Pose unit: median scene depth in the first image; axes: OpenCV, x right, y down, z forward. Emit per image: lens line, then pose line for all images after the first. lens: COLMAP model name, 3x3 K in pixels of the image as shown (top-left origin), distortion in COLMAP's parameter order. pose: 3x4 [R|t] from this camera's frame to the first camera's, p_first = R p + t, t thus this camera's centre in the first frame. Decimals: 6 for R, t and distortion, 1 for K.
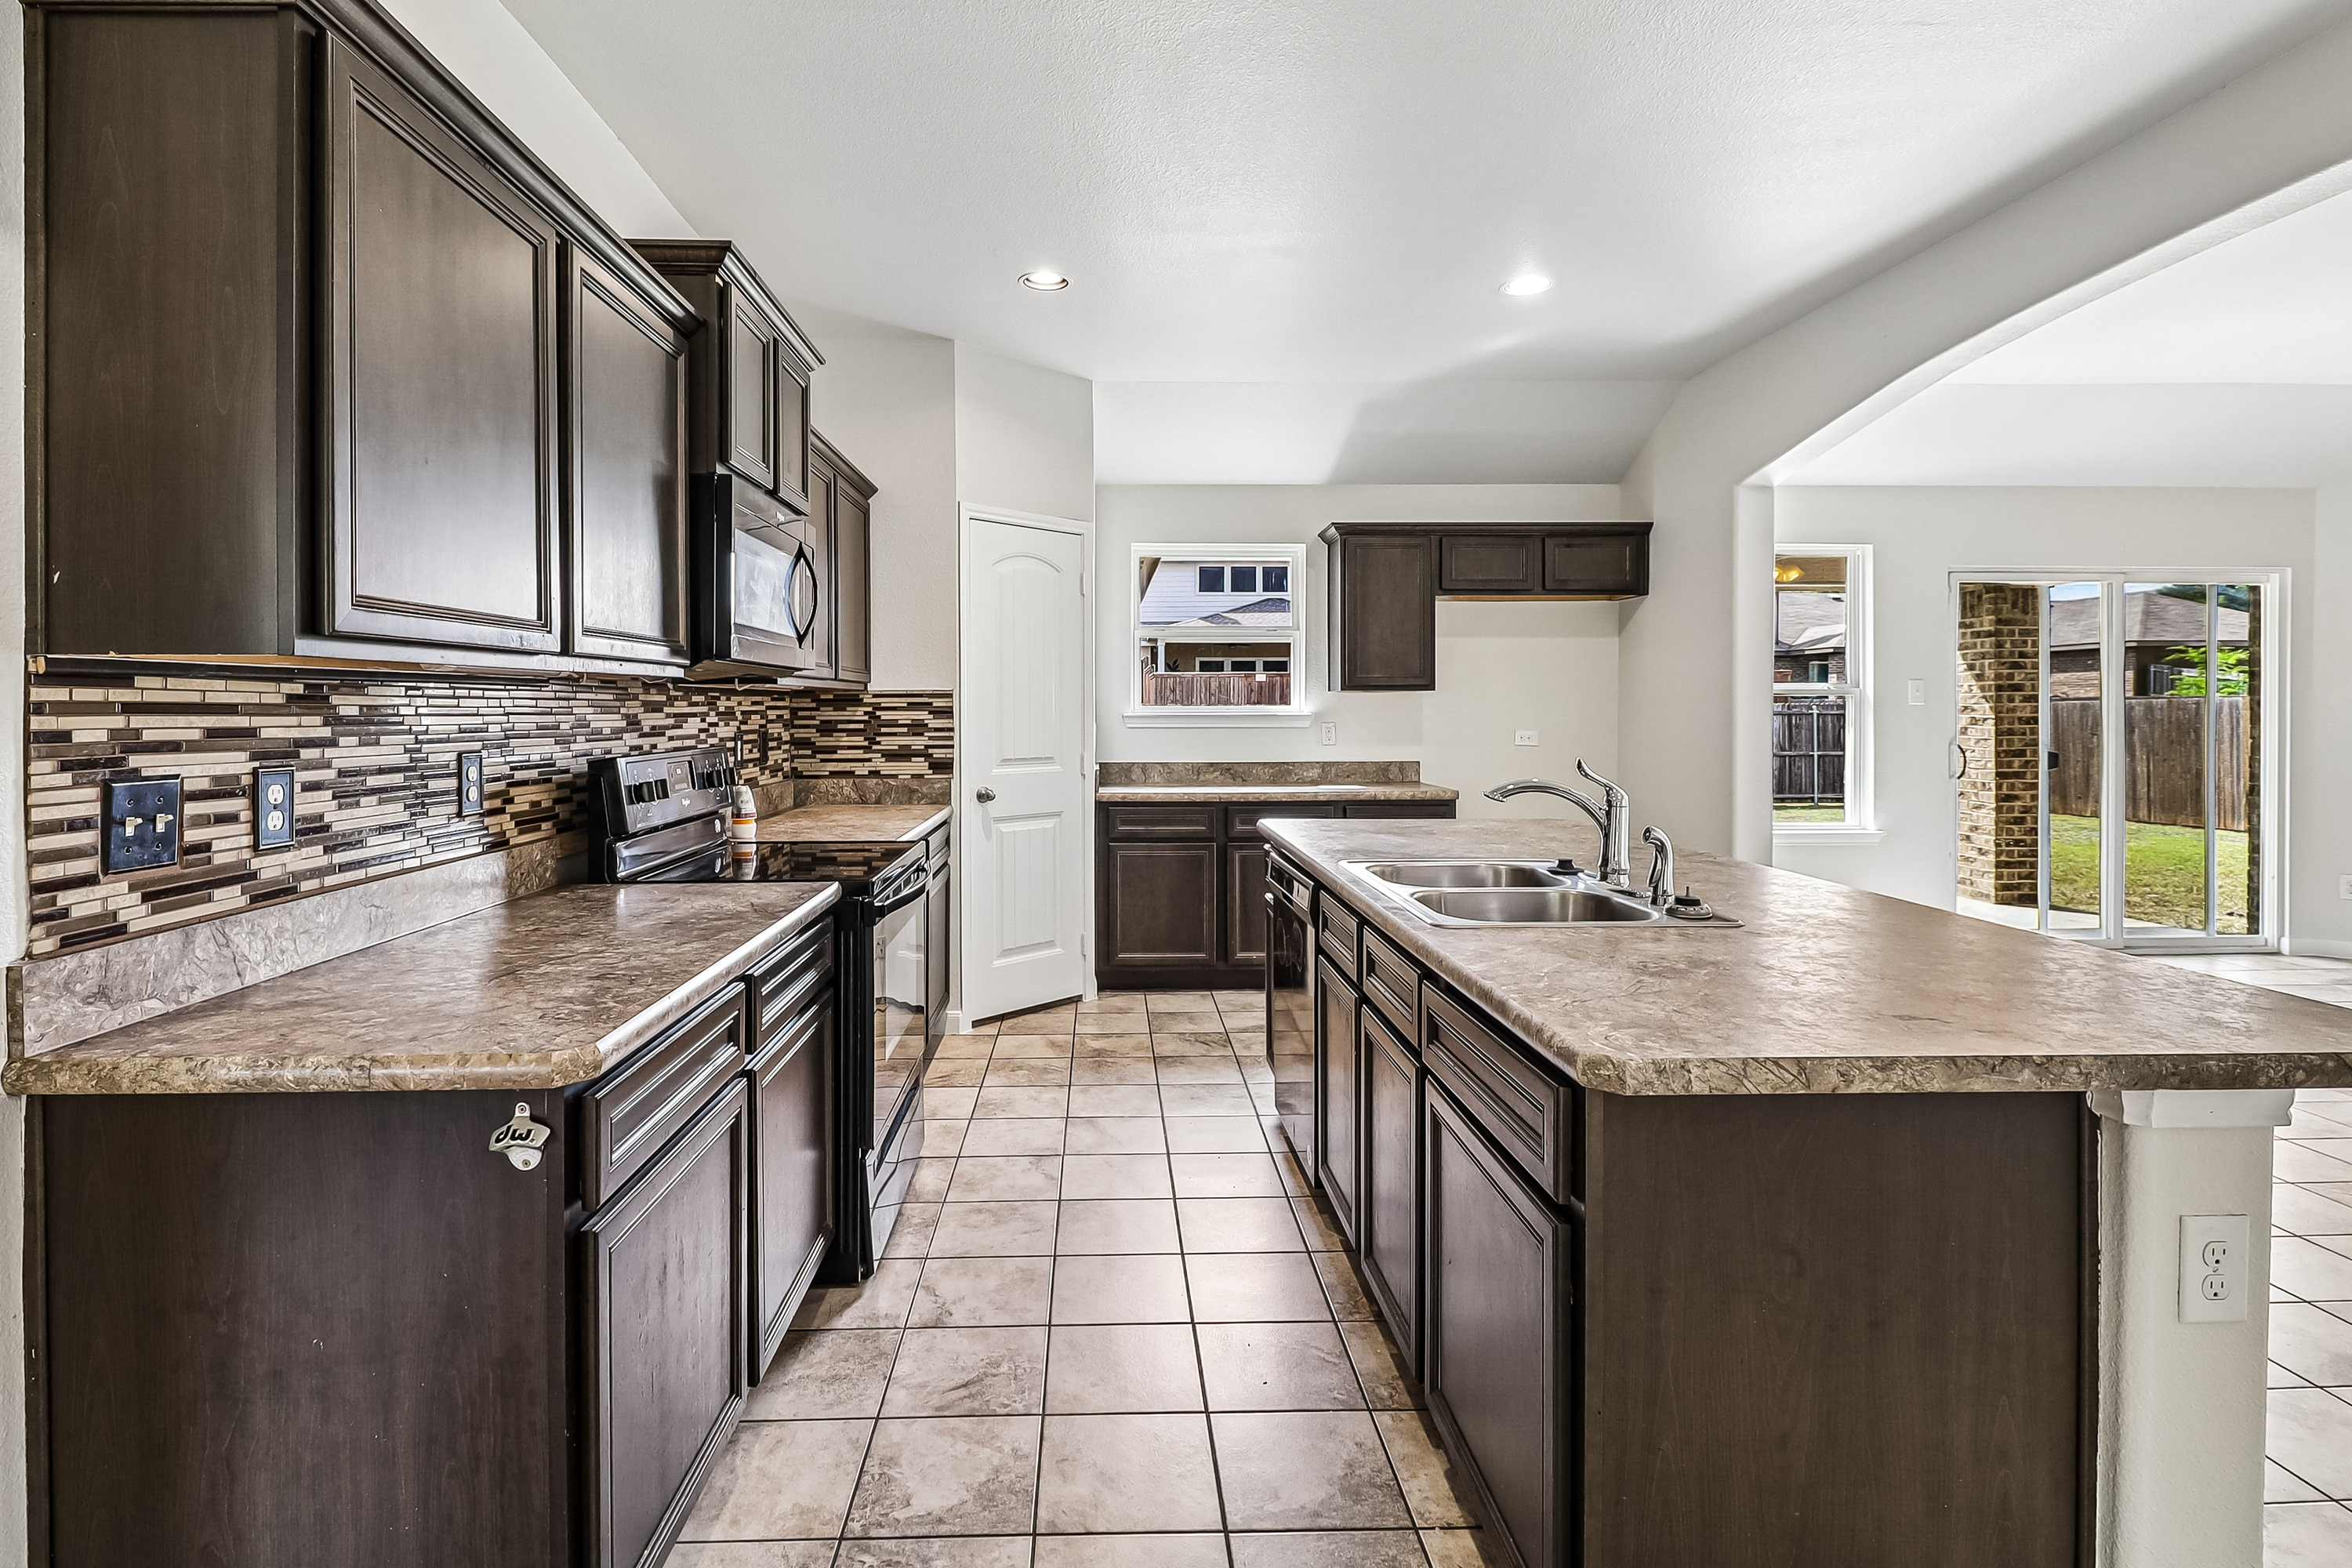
lens RADIAL K [[1149.5, 0, 1175.4], [0, 1149.5, 714.0], [0, 0, 1]] dist [0.012014, -0.007487]
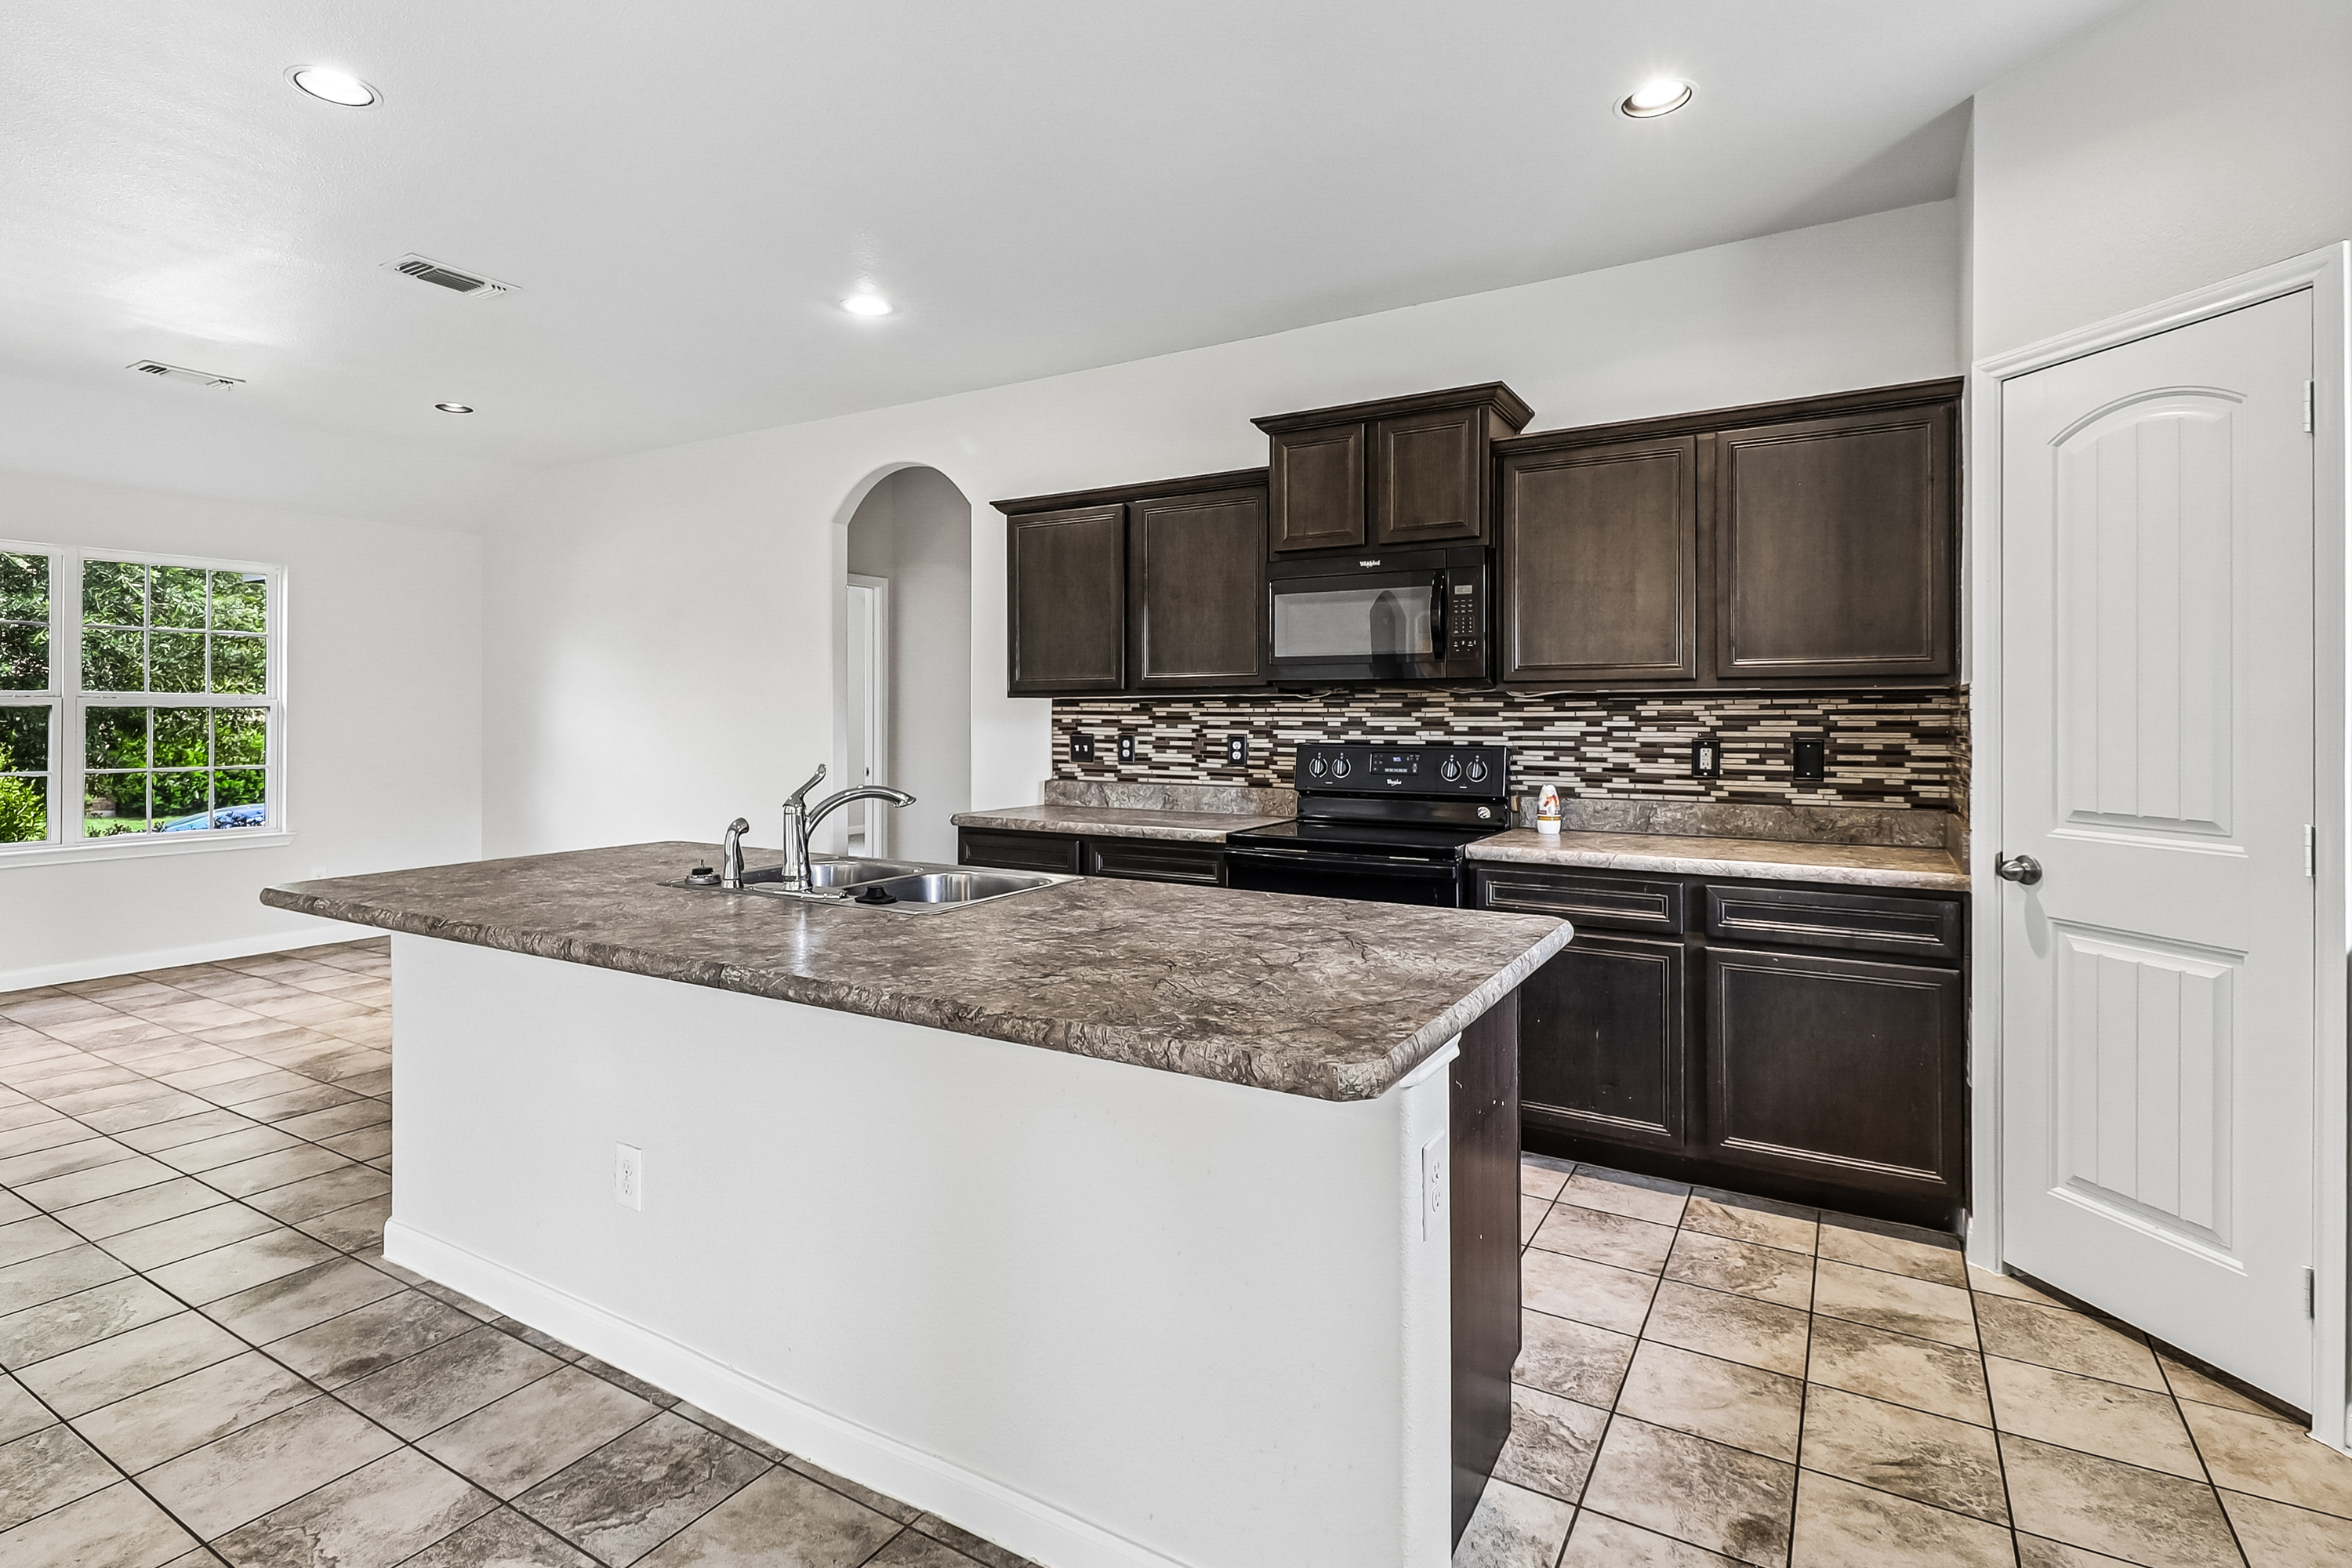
lens RADIAL K [[1148.5, 0, 1174.3], [0, 1148.5, 744.4], [0, 0, 1]] dist [0.030771, -0.025969]
pose [[-0.567869, 0.025770, -0.822716, 1.411076], [-0.002707, 0.999446, 0.033174, -0.020543], [0.823115, 0.021066, -0.567484, 2.629141]]
